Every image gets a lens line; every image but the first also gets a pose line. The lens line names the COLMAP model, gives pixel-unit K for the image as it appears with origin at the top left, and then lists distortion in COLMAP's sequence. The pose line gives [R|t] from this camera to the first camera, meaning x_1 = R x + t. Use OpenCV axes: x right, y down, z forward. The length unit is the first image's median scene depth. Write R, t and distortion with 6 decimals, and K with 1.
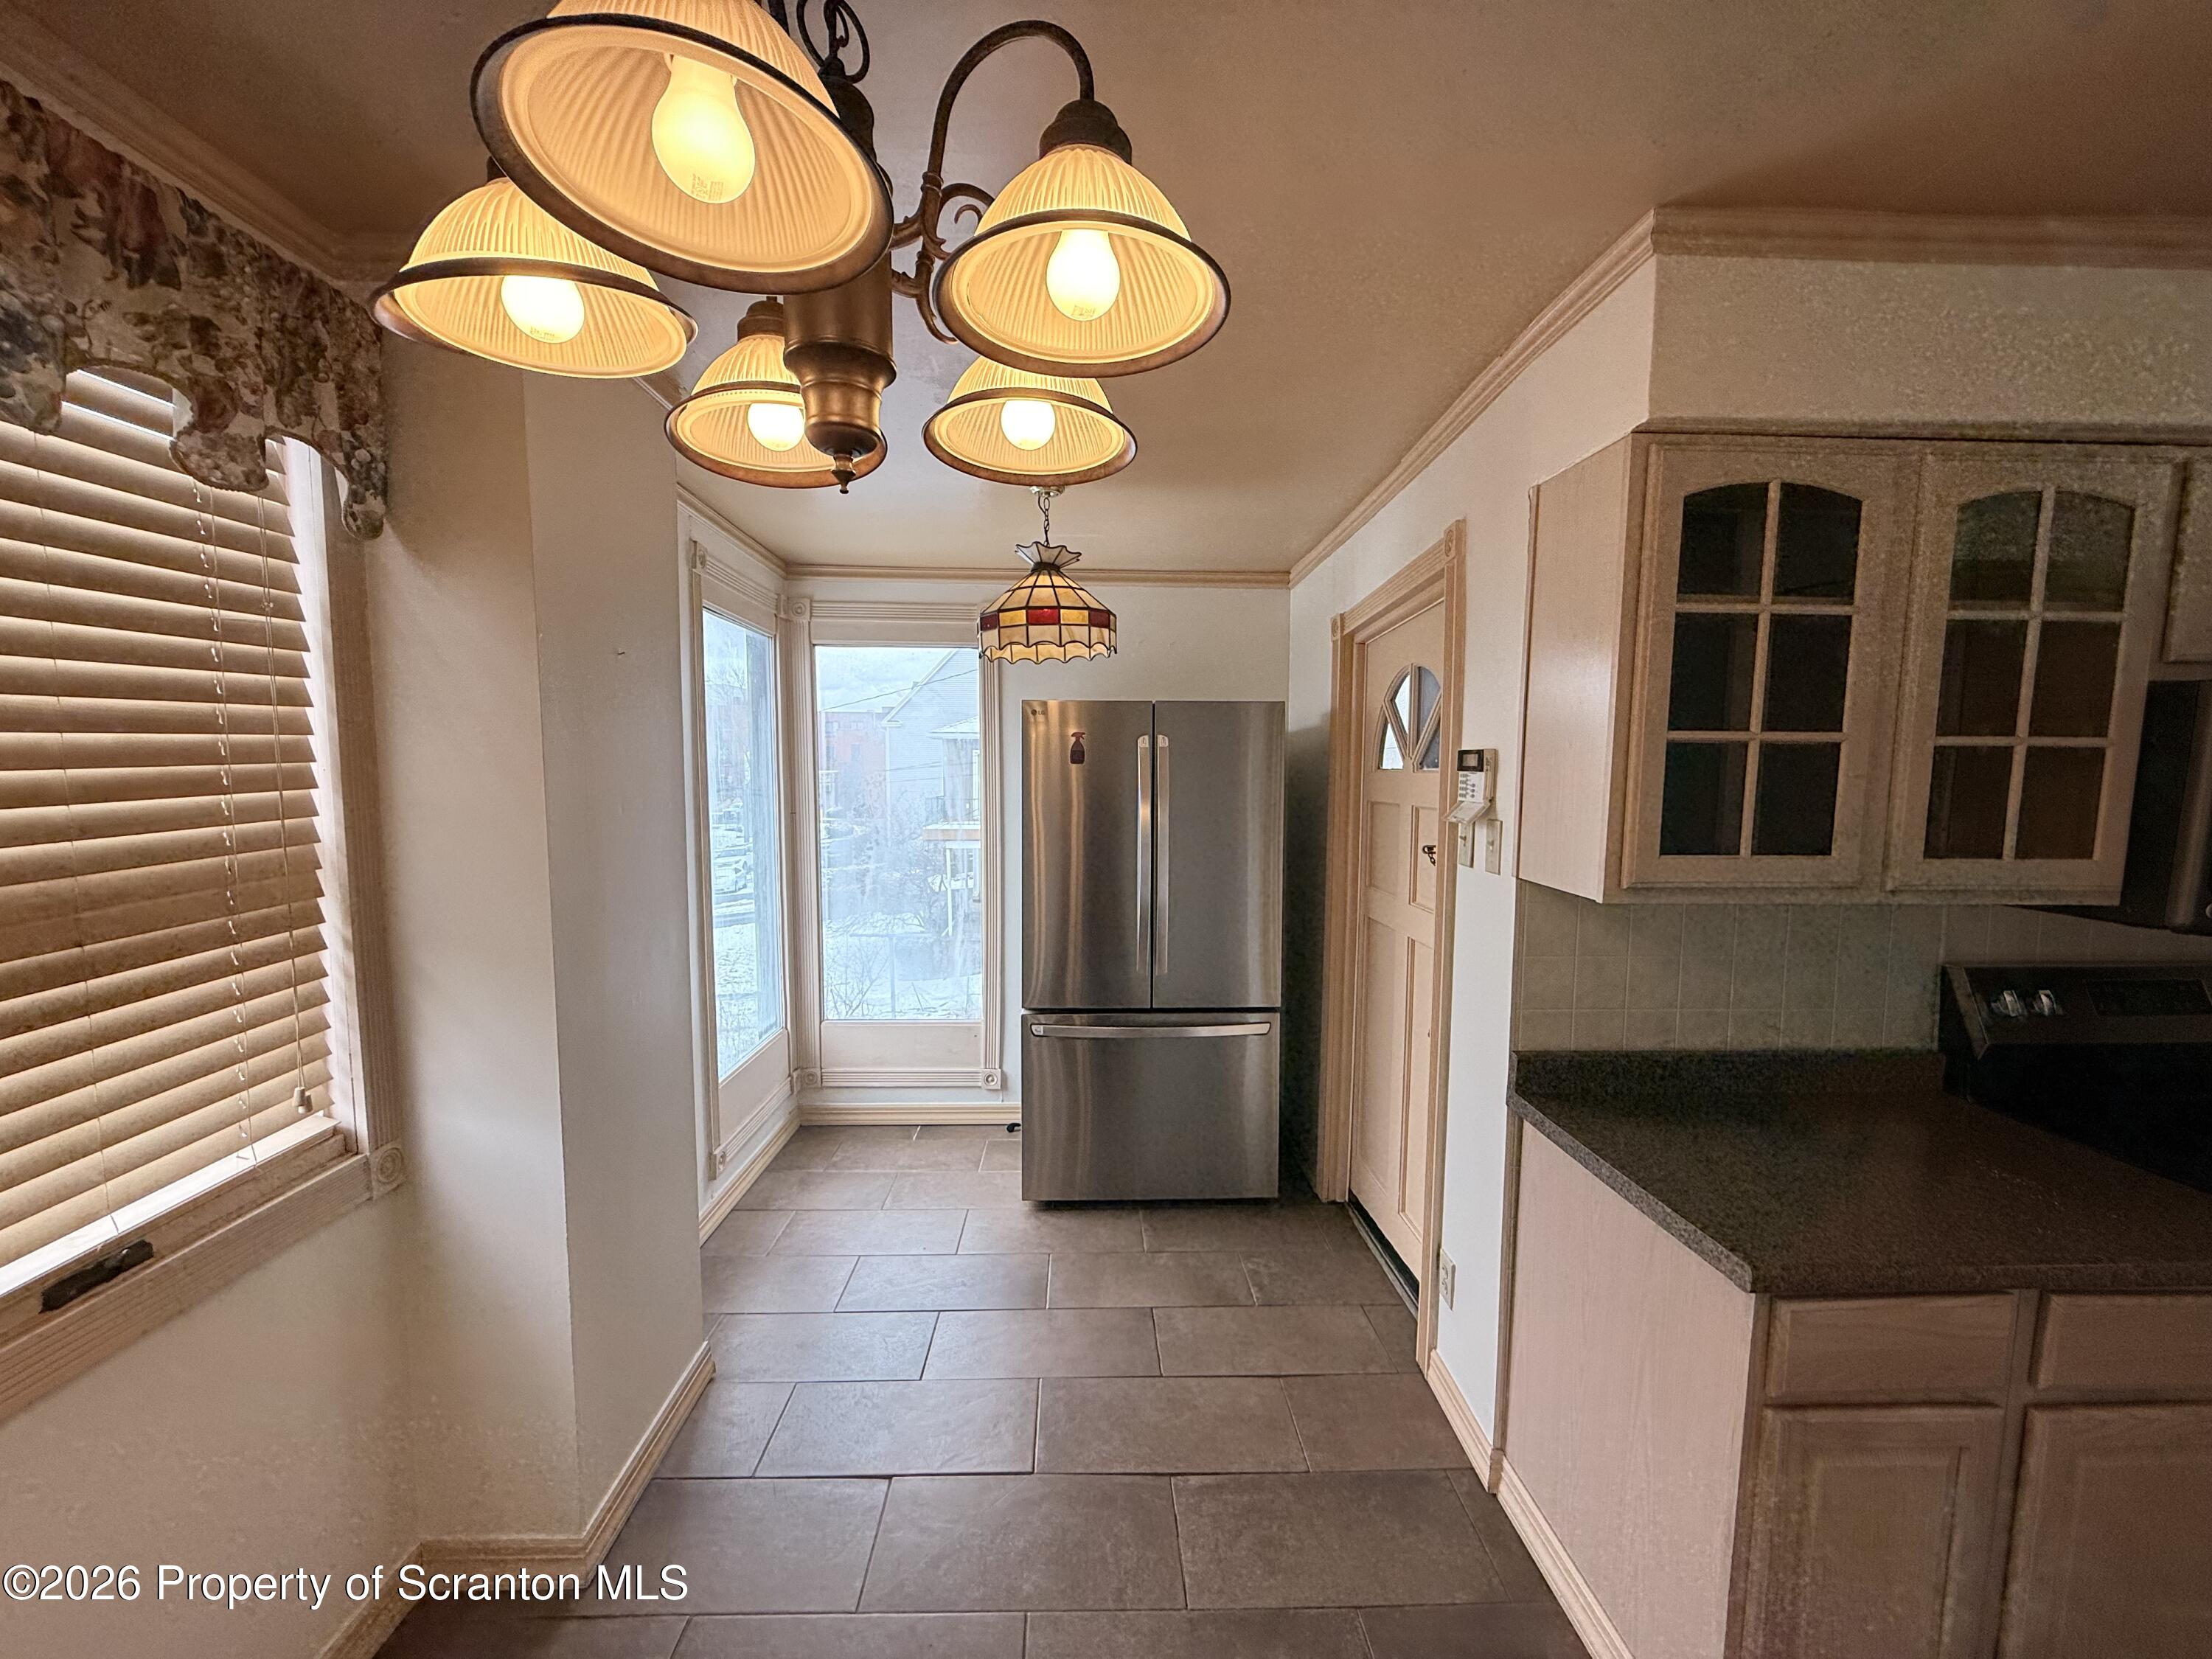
lens RADIAL K [[876.9, 0, 1105.6], [0, 876.9, 832.6], [0, 0, 1]] dist [-0.000018, 0.000209]
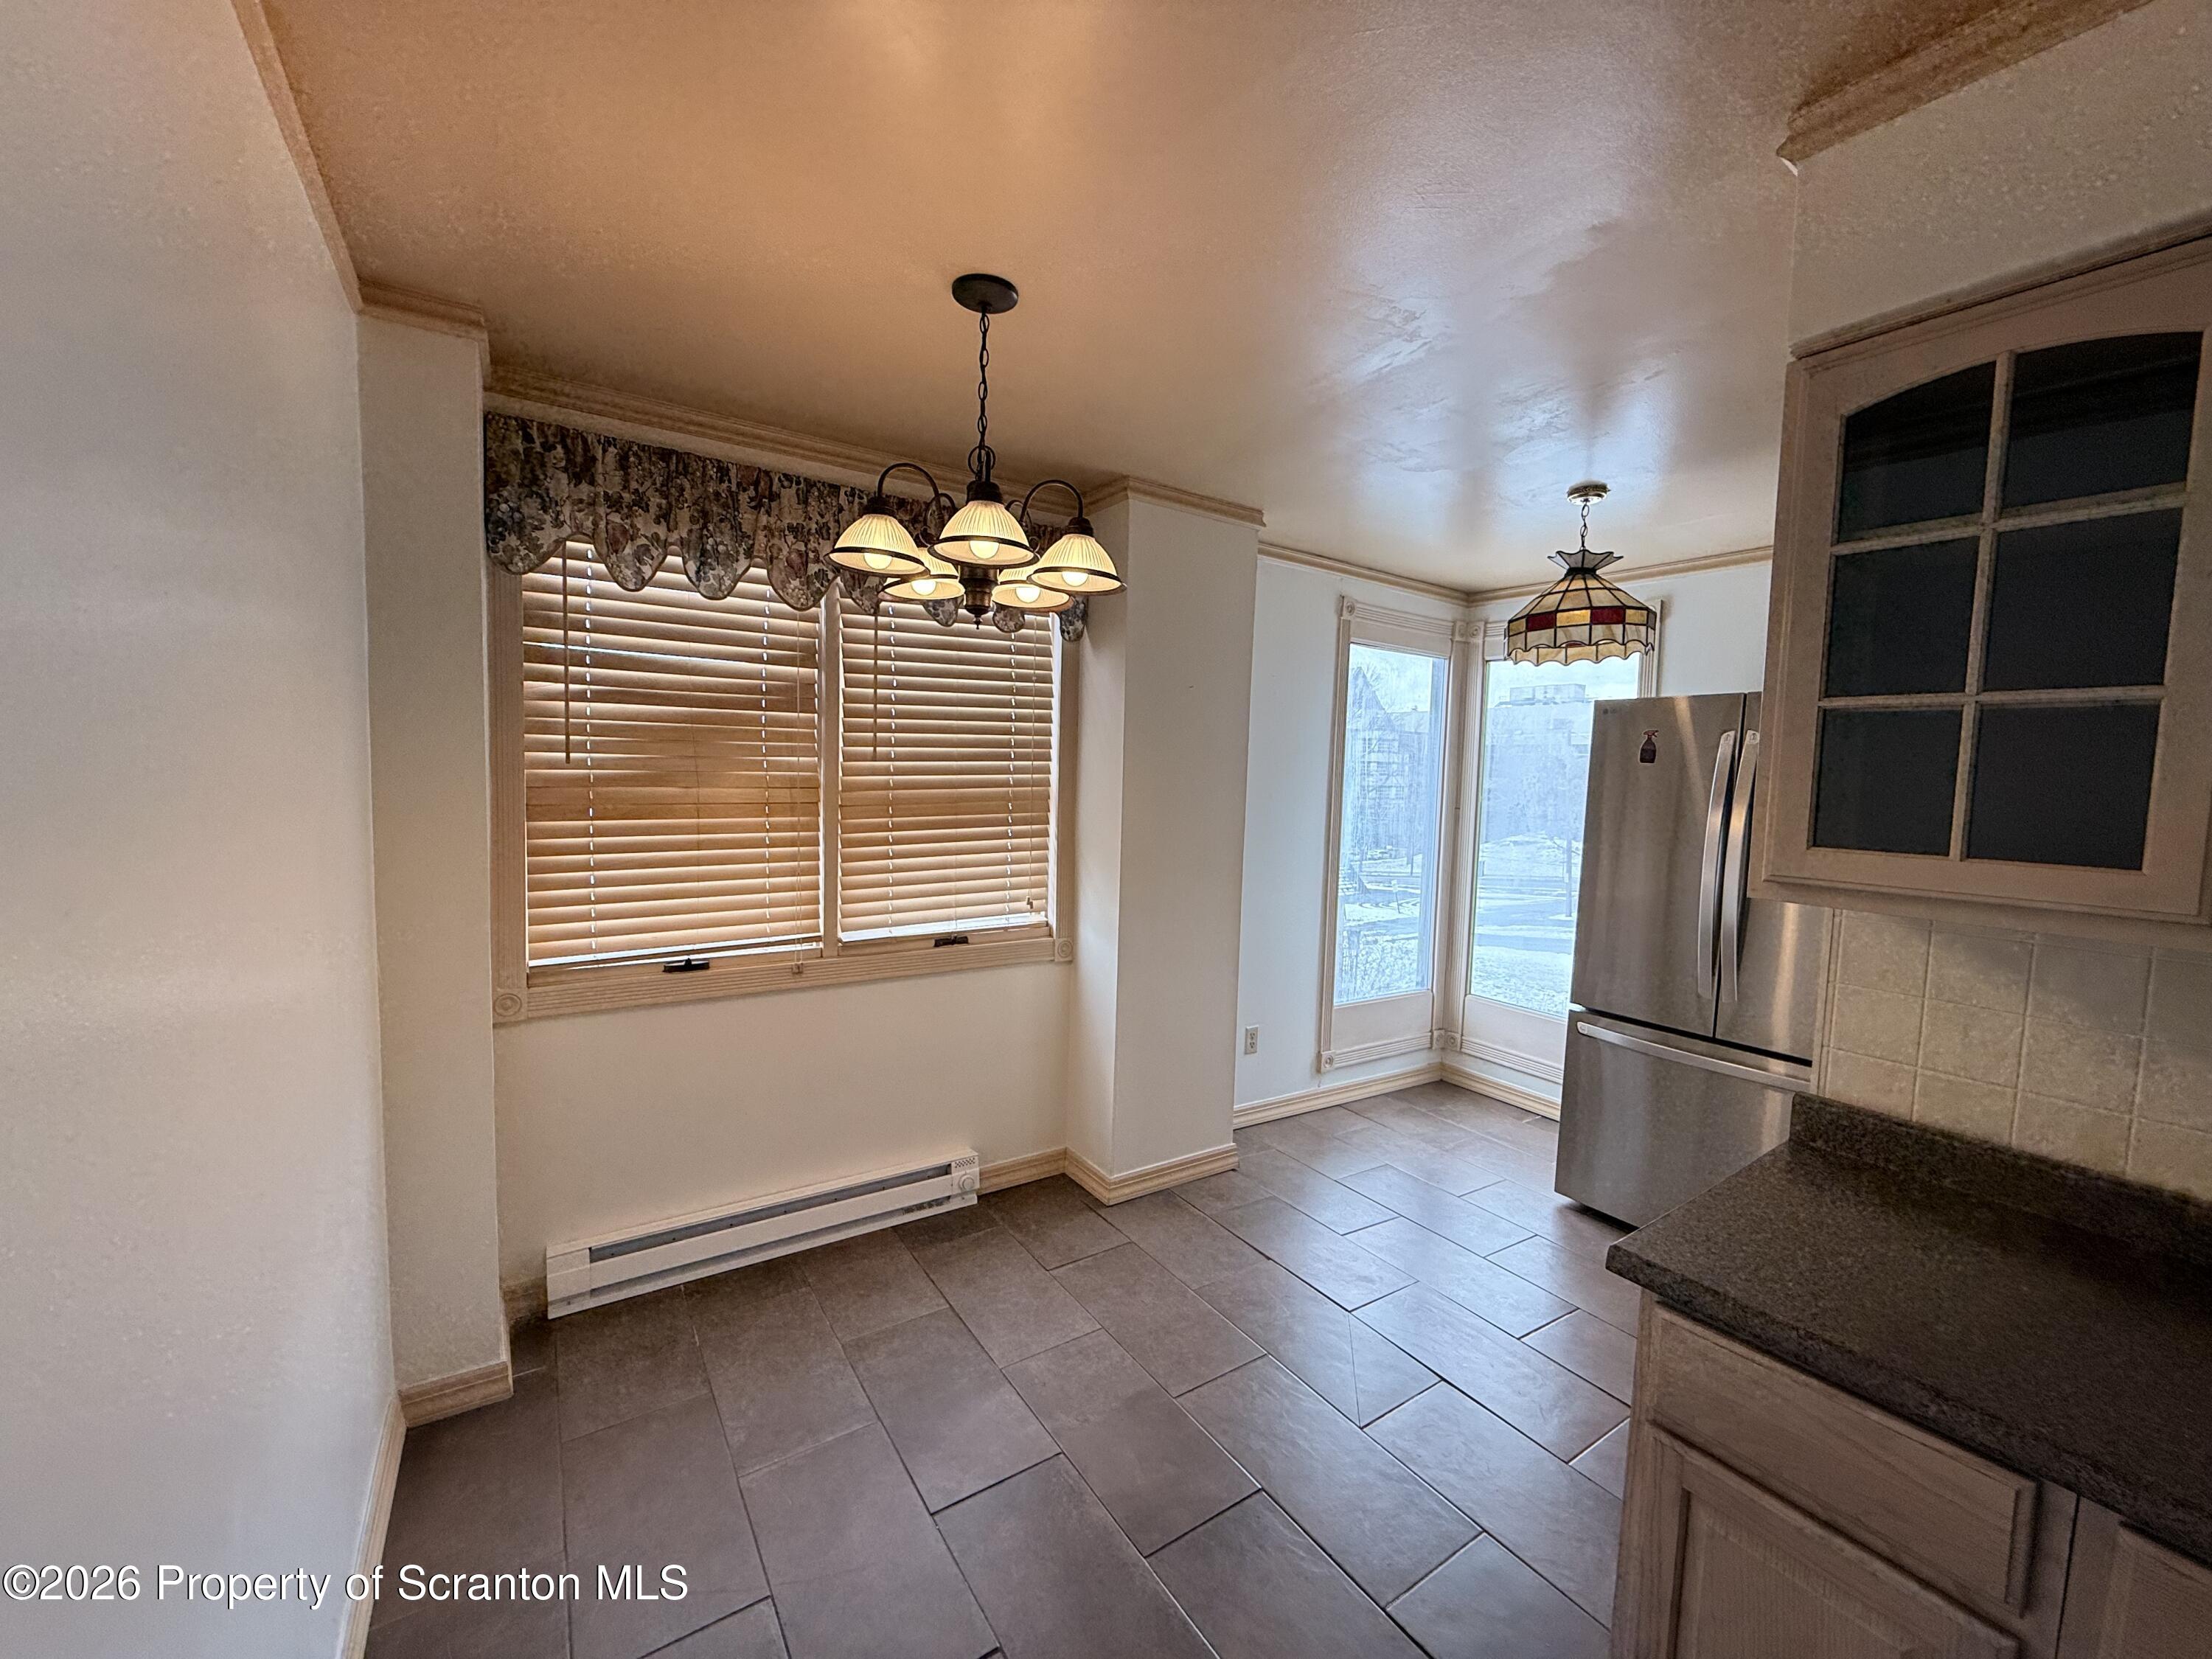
lens RADIAL K [[876.9, 0, 1105.6], [0, 876.9, 832.6], [0, 0, 1]] dist [-0.000018, 0.000209]
pose [[0.529368, 0.072318, -0.845304, 0.758460], [-0.090788, 0.995468, 0.028309, 0.038263], [0.843520, 0.061758, 0.533535, -0.014840]]
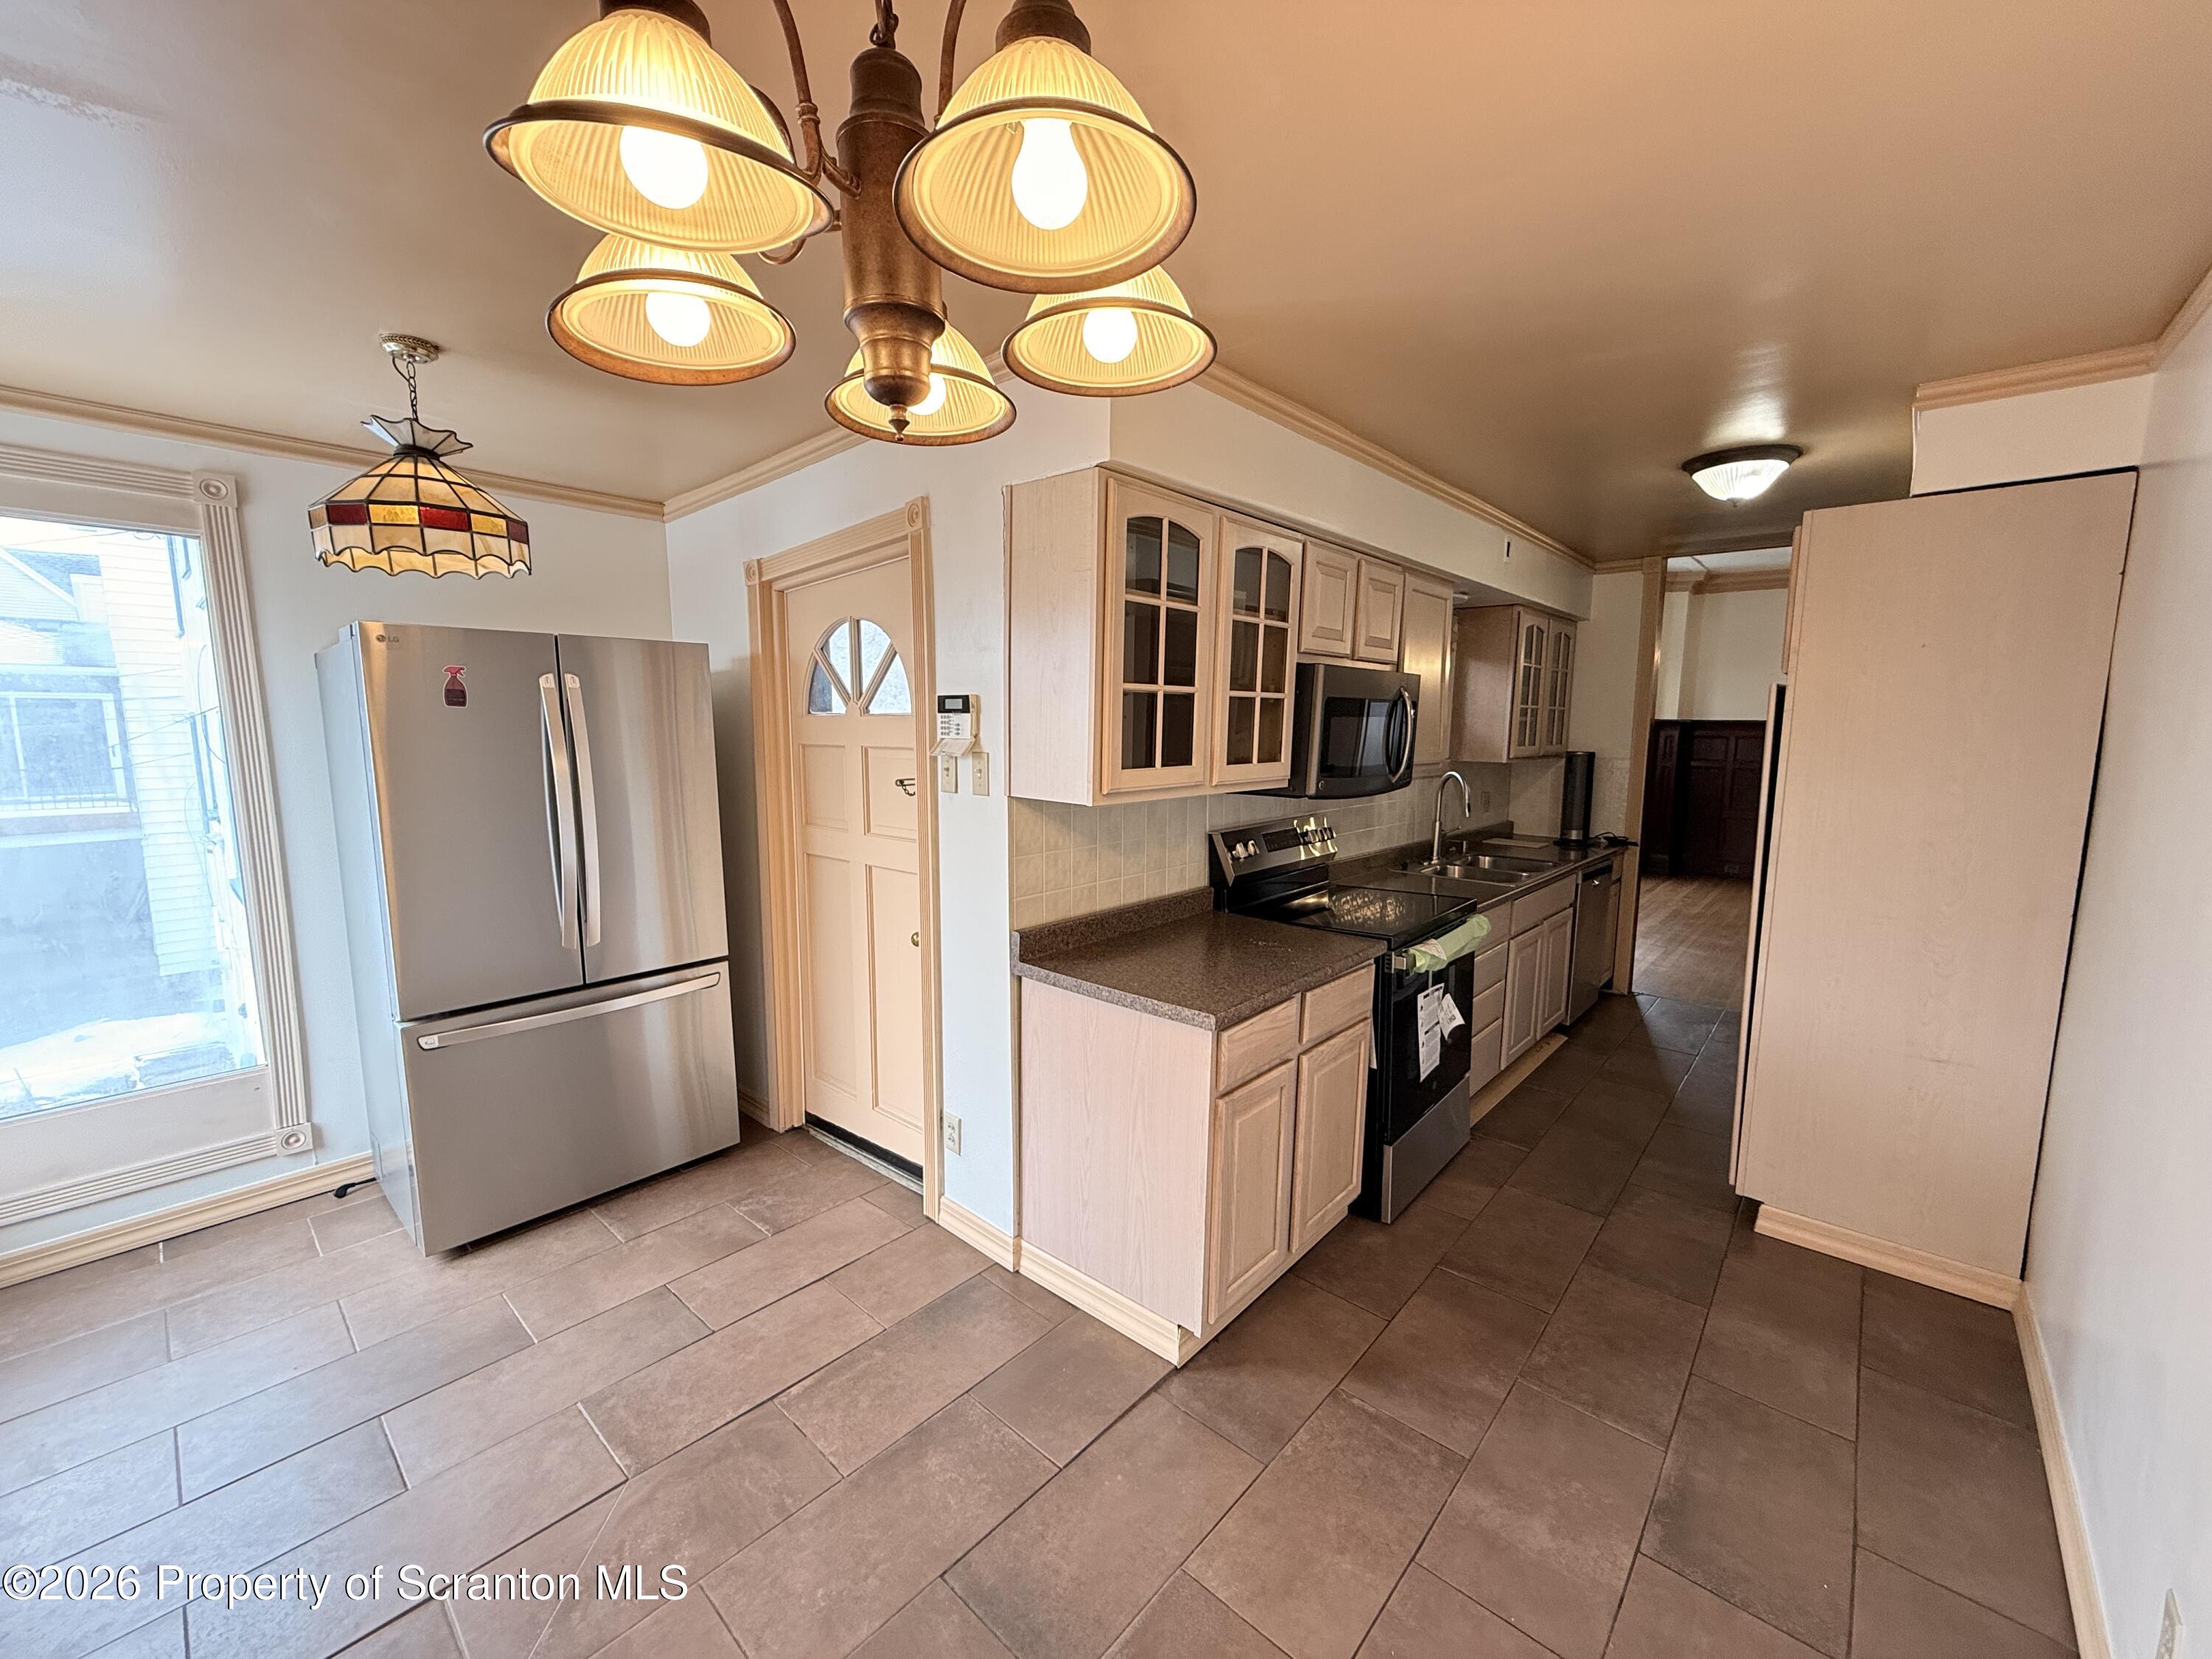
lens RADIAL K [[868.6, 0, 1107.6], [0, 868.6, 832.5], [0, 0, 1]] dist [-0.000366, -0.000050]
pose [[0.691578, -0.096411, 0.715838, -0.322201], [0.055885, 0.995223, 0.080048, 0.010373], [-0.720136, -0.015355, 0.693663, 0.017474]]
